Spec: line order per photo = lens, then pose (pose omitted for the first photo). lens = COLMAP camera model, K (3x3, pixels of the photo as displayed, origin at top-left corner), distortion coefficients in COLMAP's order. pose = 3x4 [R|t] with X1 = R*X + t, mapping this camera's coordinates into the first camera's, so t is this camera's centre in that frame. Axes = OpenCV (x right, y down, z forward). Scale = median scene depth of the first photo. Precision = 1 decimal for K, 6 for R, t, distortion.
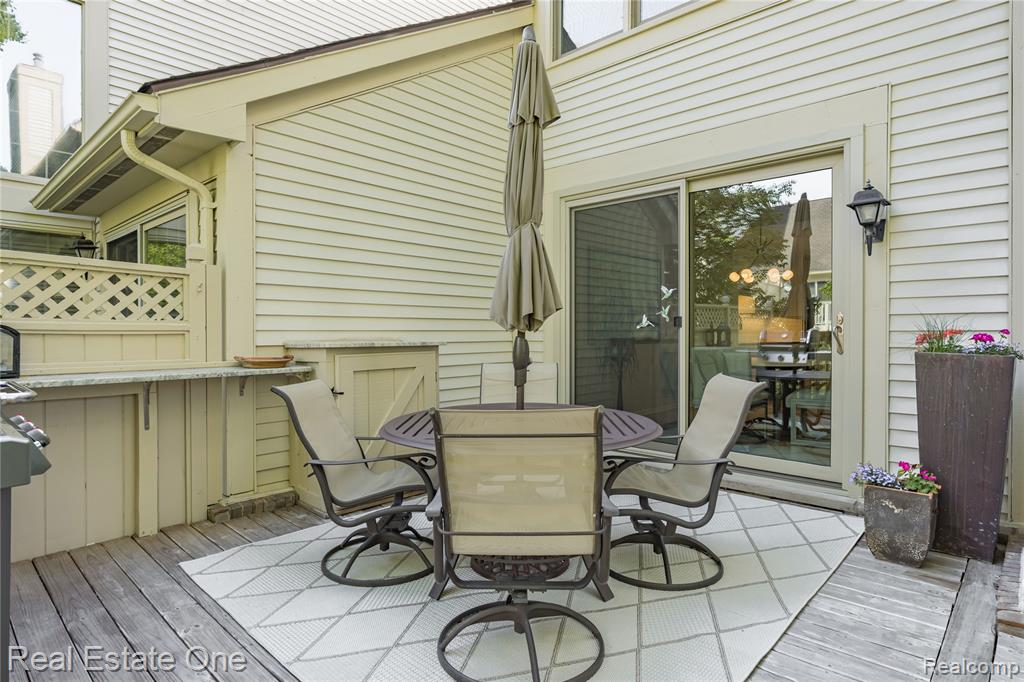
lens RADIAL K [[564.4, 0, 509.1], [0, 564.4, 338.7], [0, 0, 1]] dist [-0.004844, 0.001987]
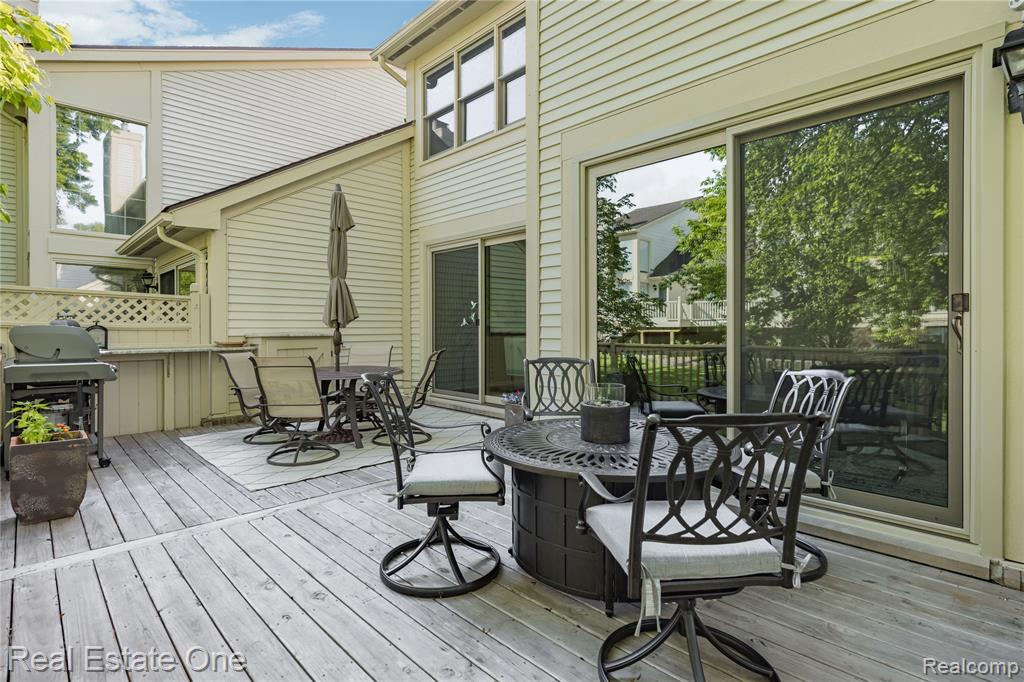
lens RADIAL K [[511.9, 0, 511.1], [0, 511.9, 336.6], [0, 0, 1]] dist [-0.005372, -0.001453]
pose [[0.998587, -0.000367, -0.053133, 0.632769], [0.000554, 0.999994, 0.003501, 0.010315], [0.053132, -0.003526, 0.998581, -0.706373]]
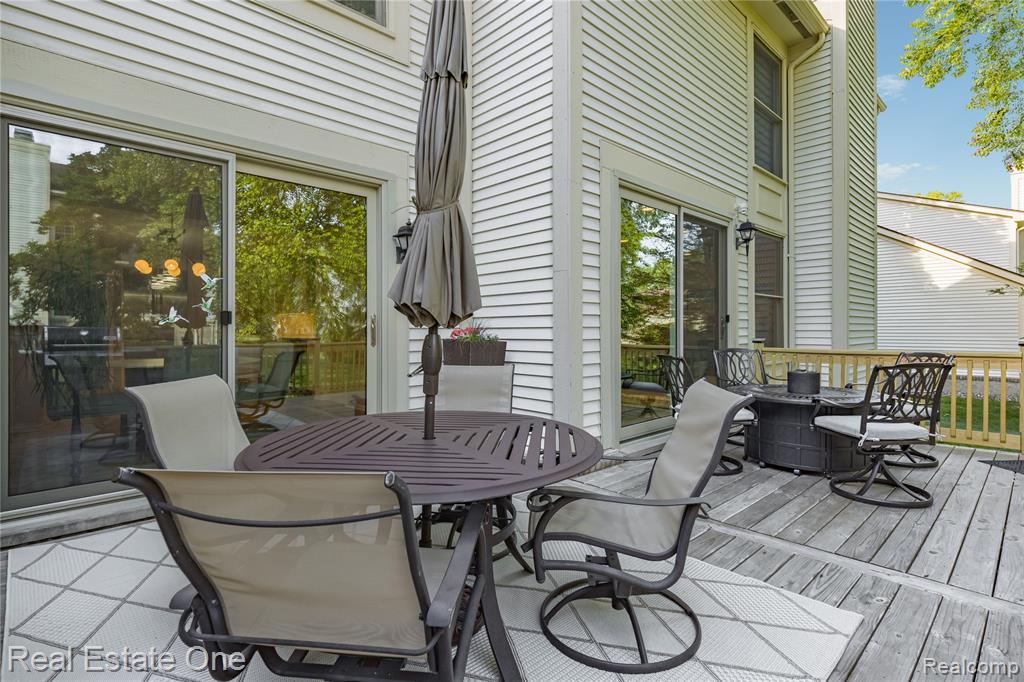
lens RADIAL K [[504.3, 0, 509.0], [0, 504.3, 336.0], [0, 0, 1]] dist [0.001067, 0.000201]
pose [[0.056995, -0.007215, 0.998348, -0.625173], [0.012308, 0.999903, 0.006523, -0.001633], [-0.998299, 0.011915, 0.057078, 0.760125]]
